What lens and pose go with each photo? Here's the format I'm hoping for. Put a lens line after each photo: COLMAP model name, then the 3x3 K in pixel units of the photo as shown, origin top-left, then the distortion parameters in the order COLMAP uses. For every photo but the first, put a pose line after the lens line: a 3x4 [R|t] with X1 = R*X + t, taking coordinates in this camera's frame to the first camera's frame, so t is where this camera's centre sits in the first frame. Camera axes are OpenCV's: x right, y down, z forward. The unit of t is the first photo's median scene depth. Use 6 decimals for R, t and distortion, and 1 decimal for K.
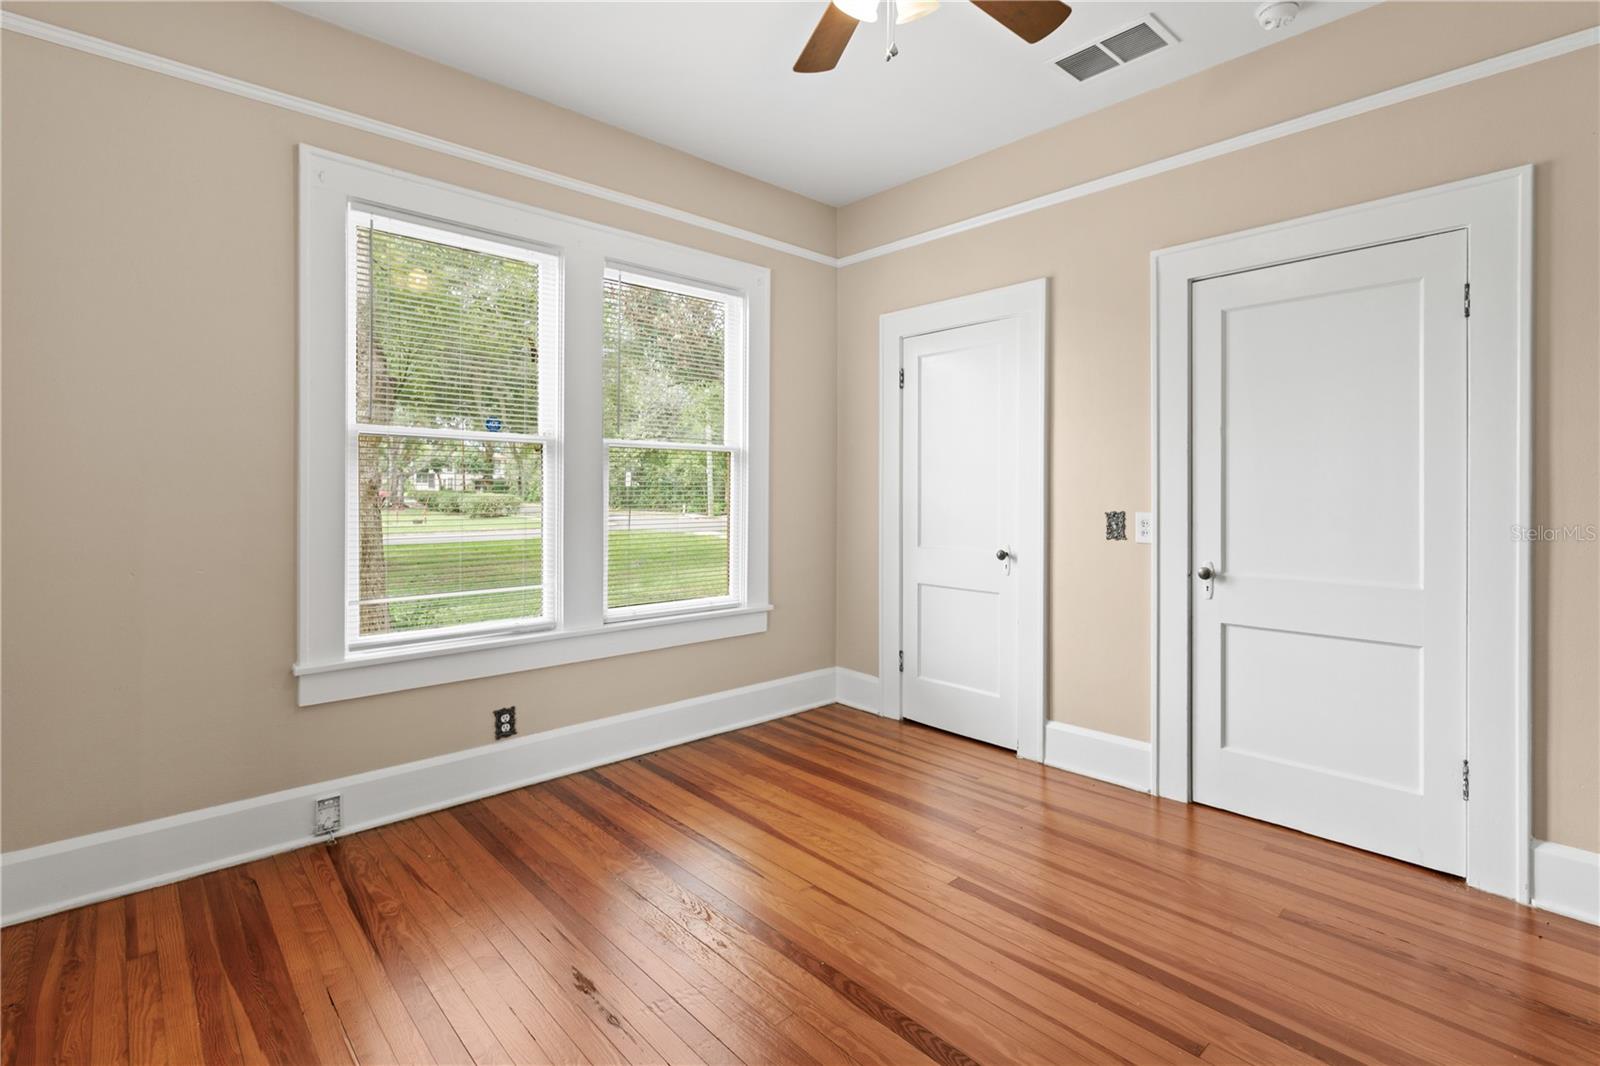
lens RADIAL K [[763.6, 0, 809.5], [0, 763.6, 490.6], [0, 0, 1]] dist [-0.000227, 0.000082]
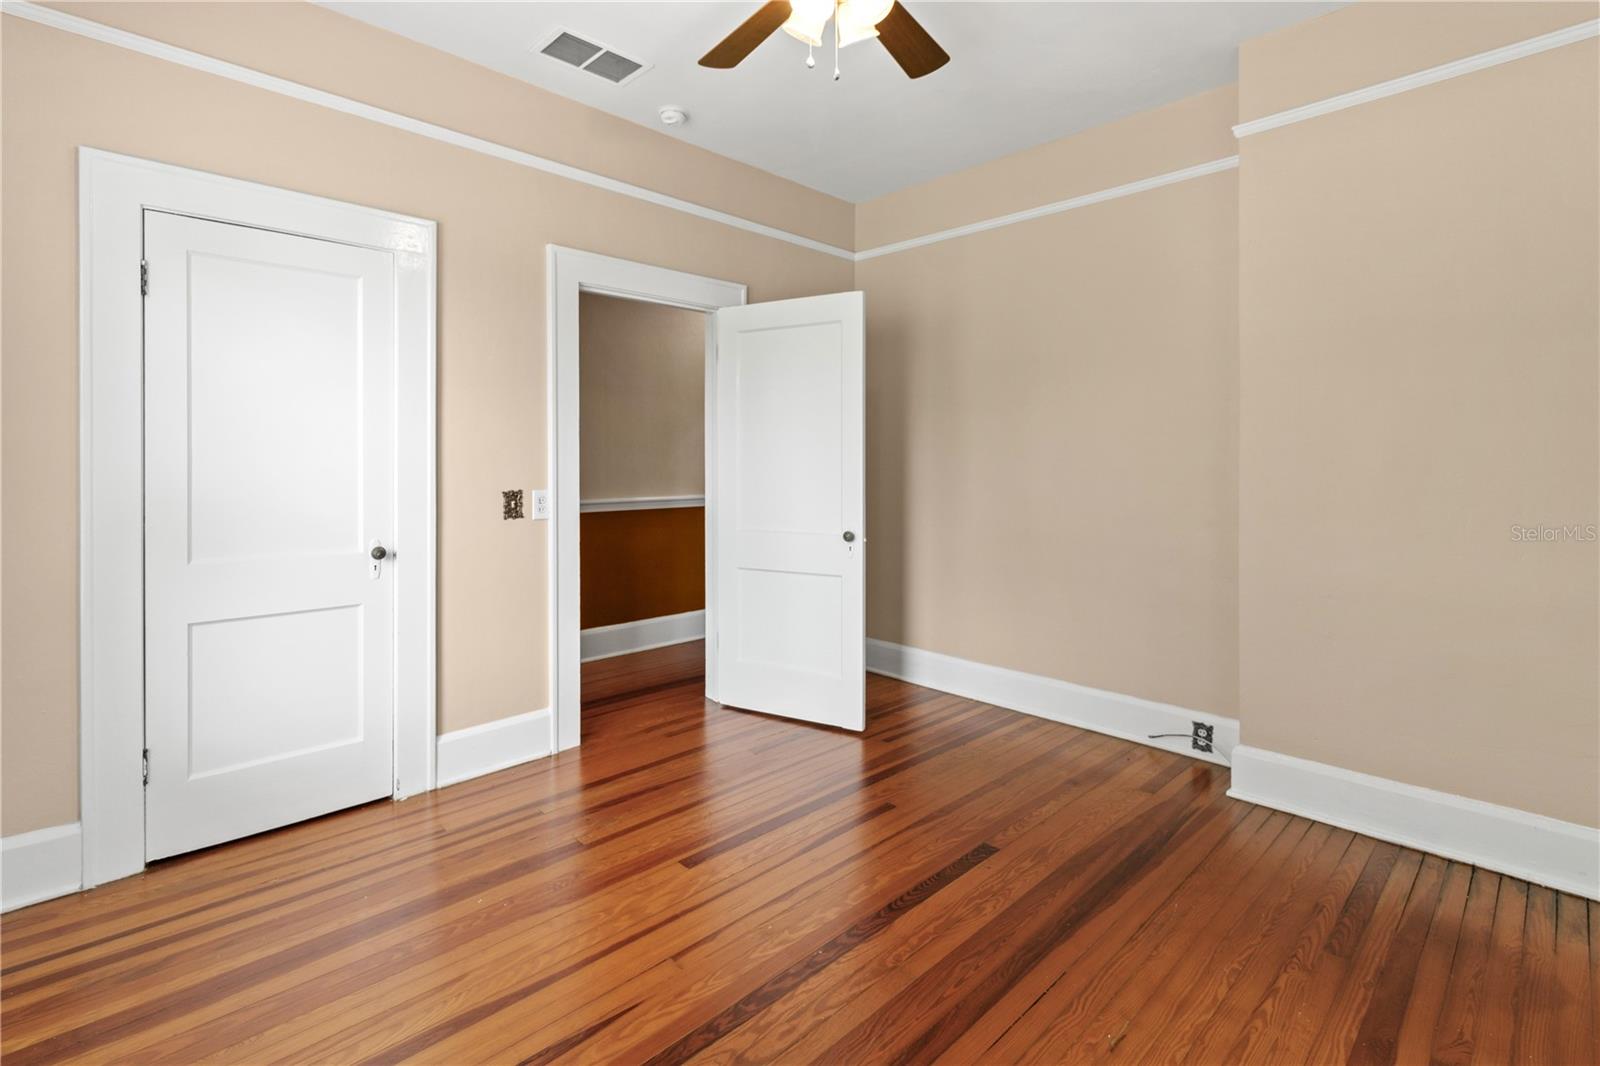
lens RADIAL K [[763.6, 0, 807.1], [0, 763.6, 465.7], [0, 0, 1]] dist [-0.000227, 0.000082]
pose [[-0.044725, -0.002246, 0.998997, -0.606188], [0.002989, 0.999993, 0.002382, -0.005711], [-0.998995, 0.003092, -0.044718, 0.665392]]
